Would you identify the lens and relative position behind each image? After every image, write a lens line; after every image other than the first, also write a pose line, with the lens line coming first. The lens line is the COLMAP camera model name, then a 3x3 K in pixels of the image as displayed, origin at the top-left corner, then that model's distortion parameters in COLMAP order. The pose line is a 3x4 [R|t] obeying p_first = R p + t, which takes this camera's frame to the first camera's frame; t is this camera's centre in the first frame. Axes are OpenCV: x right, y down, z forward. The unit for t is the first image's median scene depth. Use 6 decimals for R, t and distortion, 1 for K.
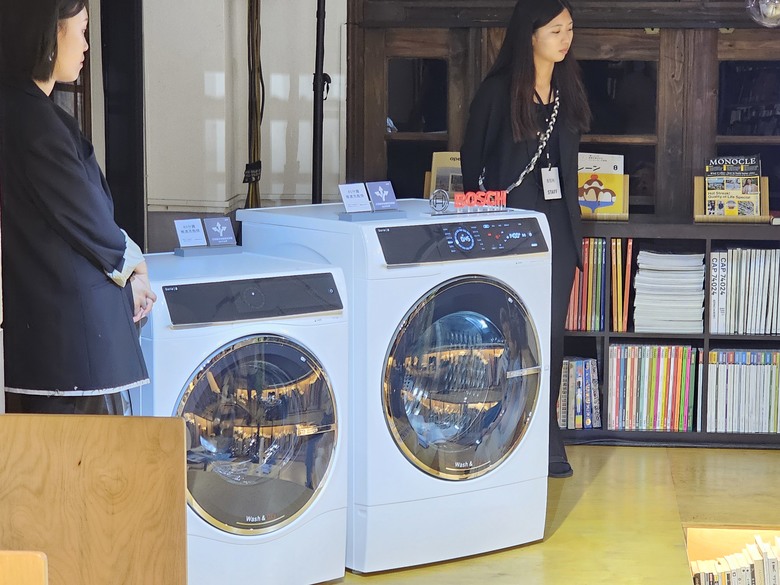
lens RADIAL K [[1682.4, 0, 390.0], [0, 1682.4, 292.5], [0, 0, 1]] dist [-0.037621, -0.054013]
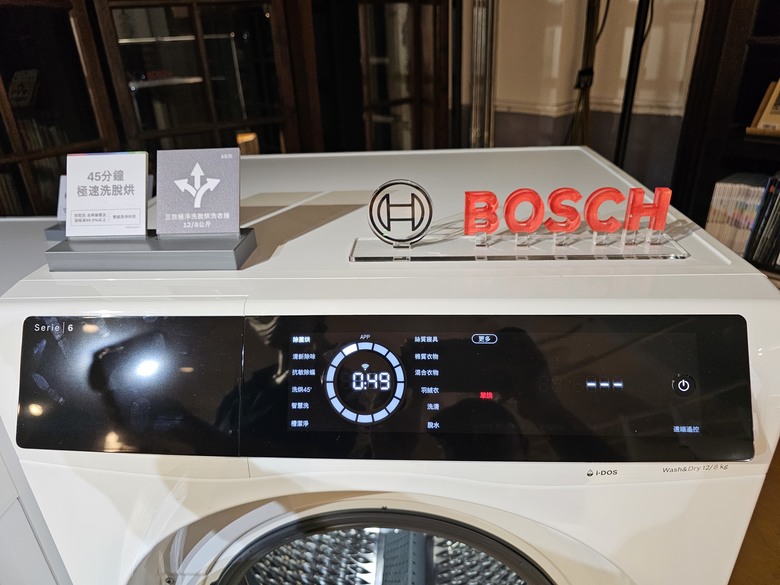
lens RADIAL K [[520.4, 0, 392.1], [0, 520.4, 272.6], [0, 0, 1]] dist [0.008146, -0.005304]
pose [[0.755240, 0.245931, -0.607561, 0.094730], [-0.041303, 0.942954, 0.330350, -0.076998], [0.654146, -0.224399, 0.722314, 0.916891]]
